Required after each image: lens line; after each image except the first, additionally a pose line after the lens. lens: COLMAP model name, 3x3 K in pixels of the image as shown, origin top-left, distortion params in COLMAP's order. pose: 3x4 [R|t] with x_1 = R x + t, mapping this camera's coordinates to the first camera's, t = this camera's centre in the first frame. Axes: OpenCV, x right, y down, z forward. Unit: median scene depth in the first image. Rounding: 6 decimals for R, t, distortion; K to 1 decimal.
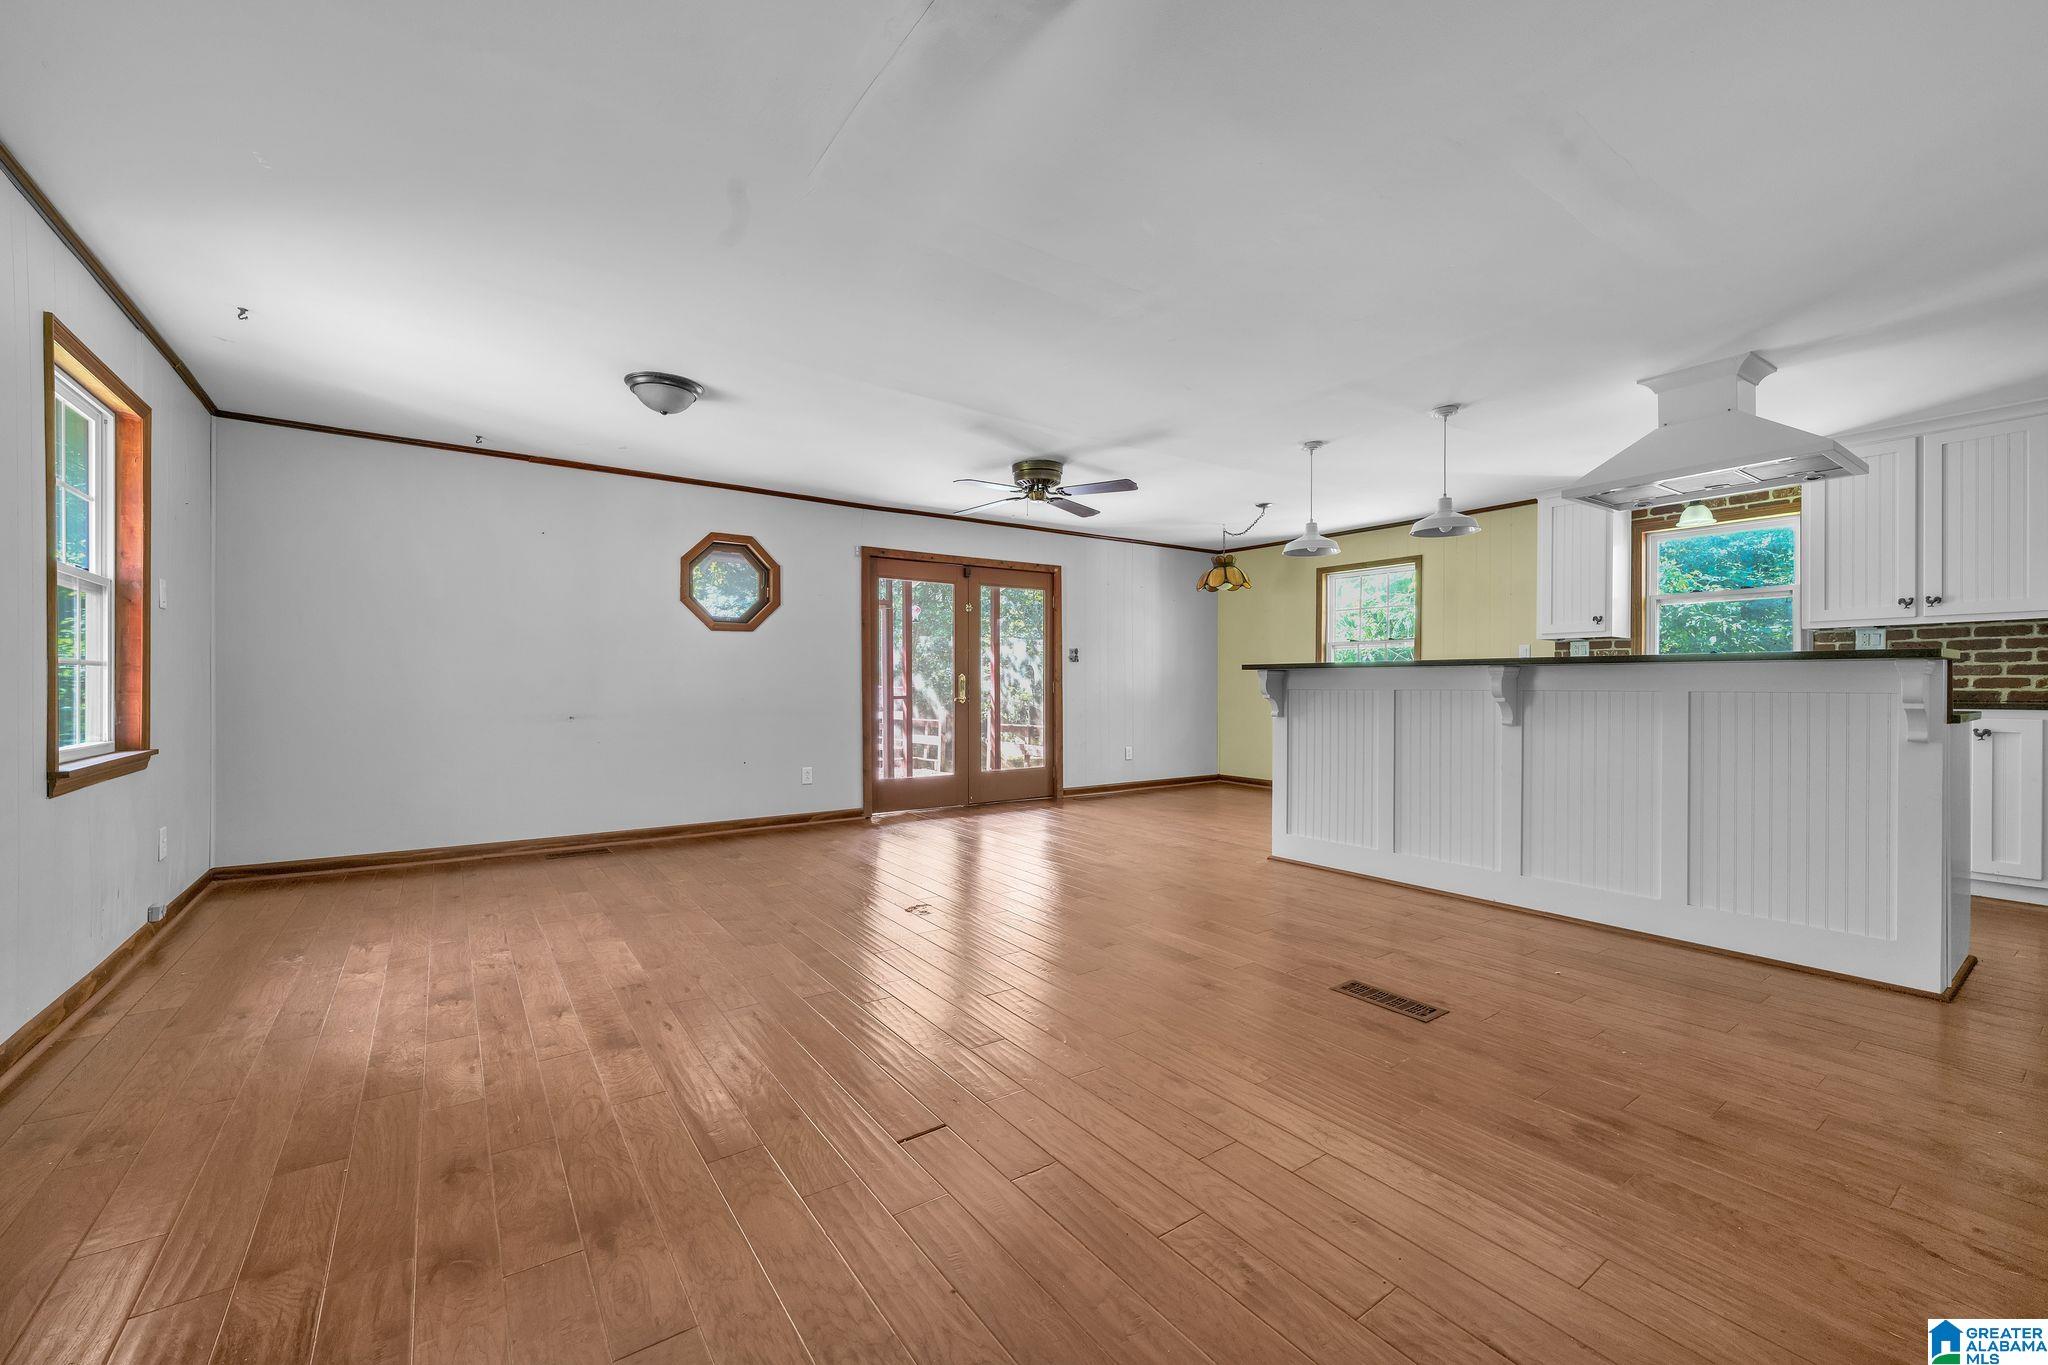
lens RADIAL K [[826.4, 0, 1023.5], [0, 826.4, 683.6], [0, 0, 1]] dist [0.002444, 0.000118]
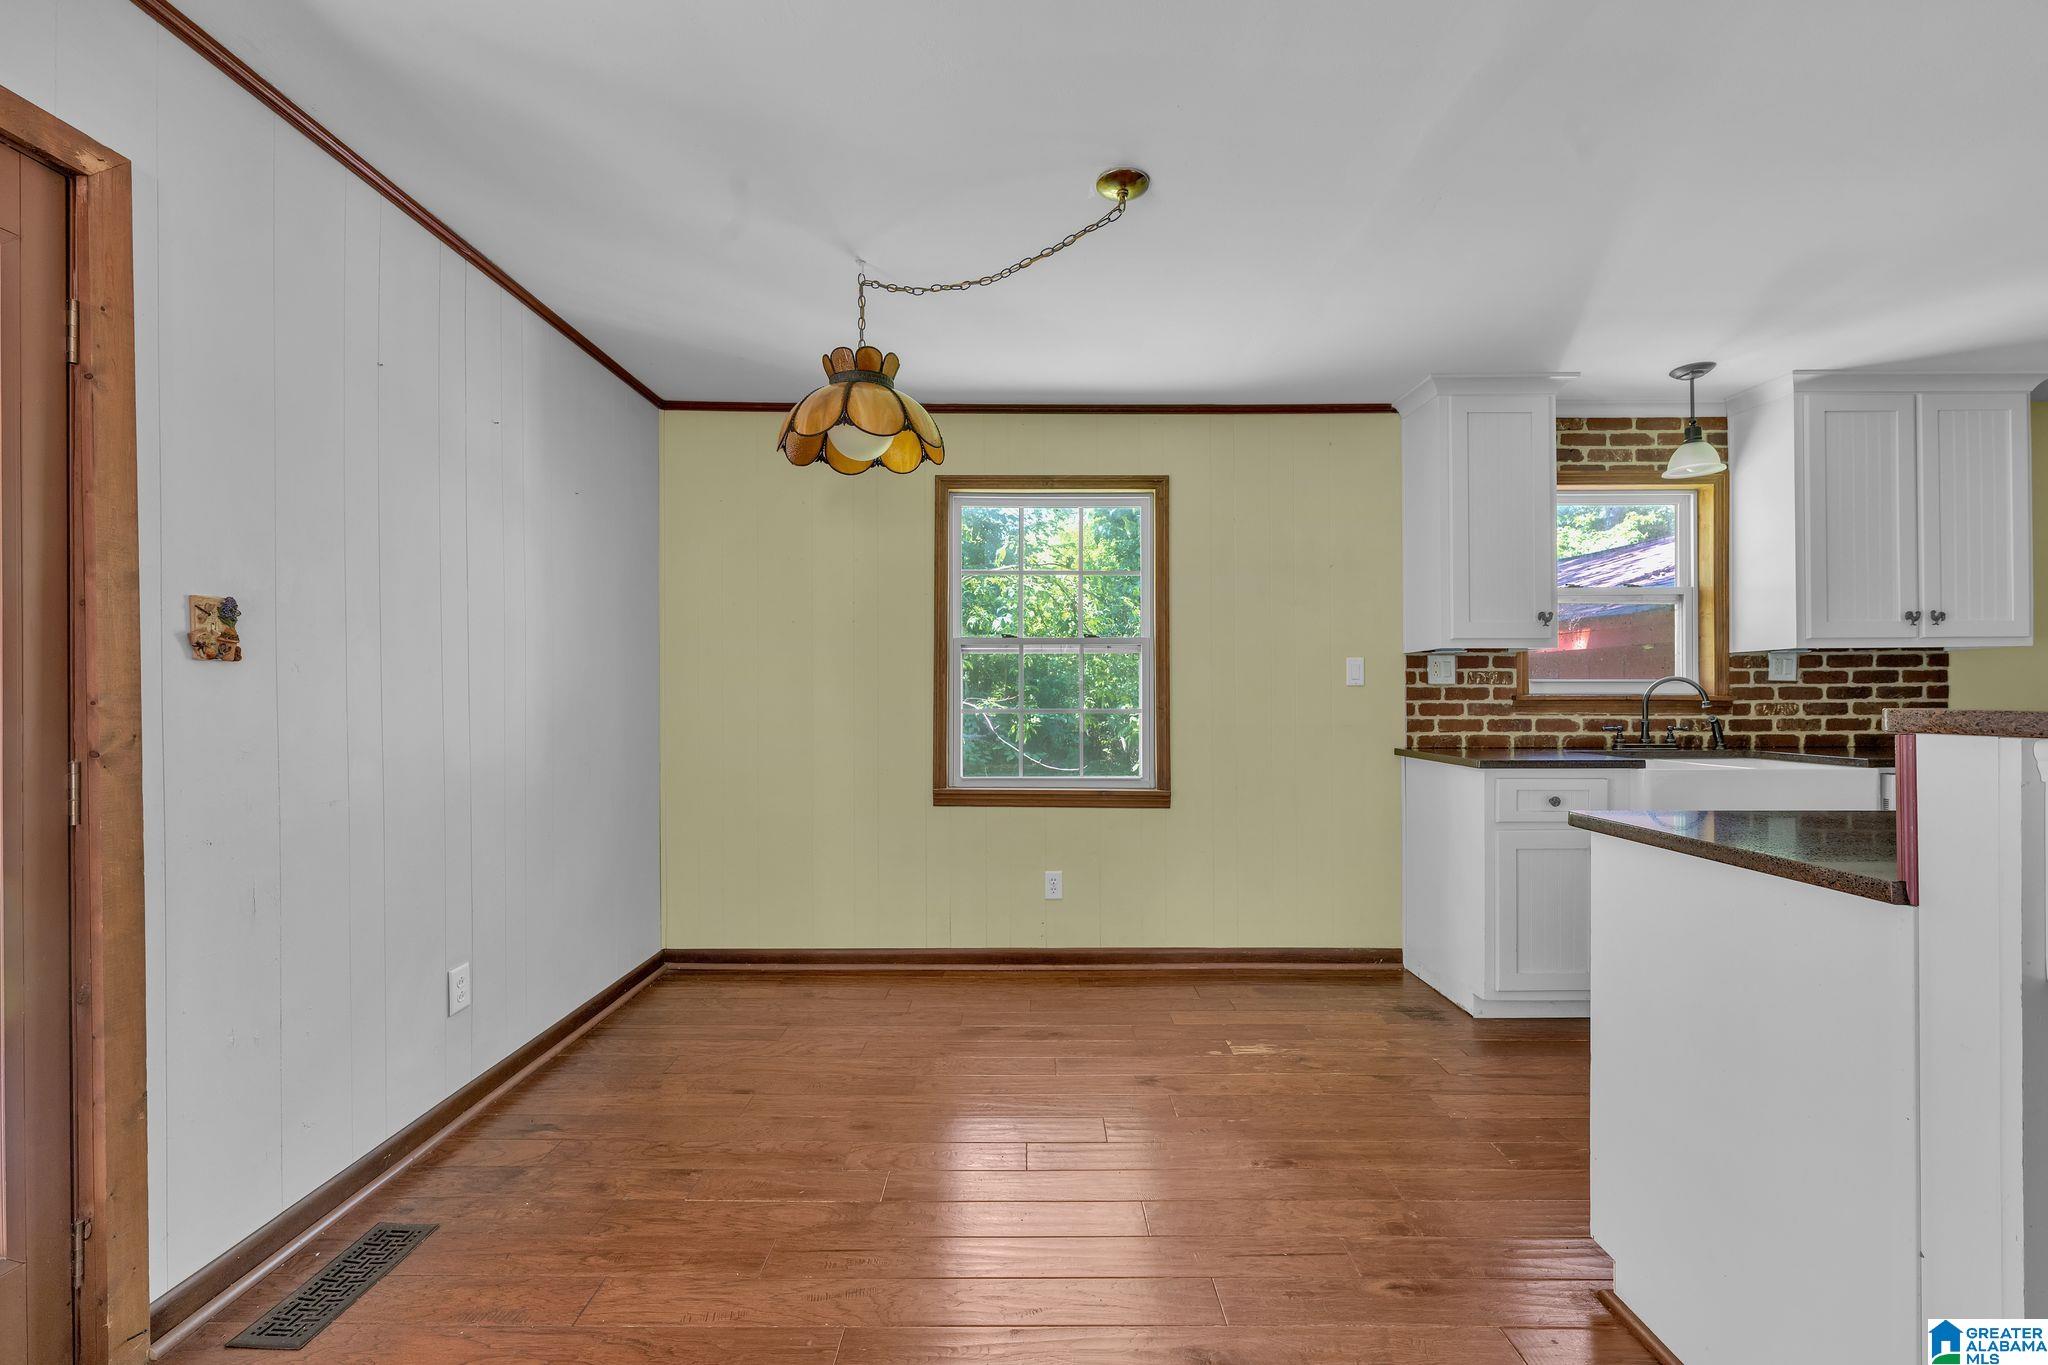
lens RADIAL K [[826.4, 0, 1017.7], [0, 826.4, 699.0], [0, 0, 1]] dist [0.002444, 0.000118]
pose [[0.583718, 0.000014, 0.811956, 0.010103], [0.002158, 0.999996, -0.001569, -0.017522], [-0.811954, 0.002667, 0.583716, 0.810235]]
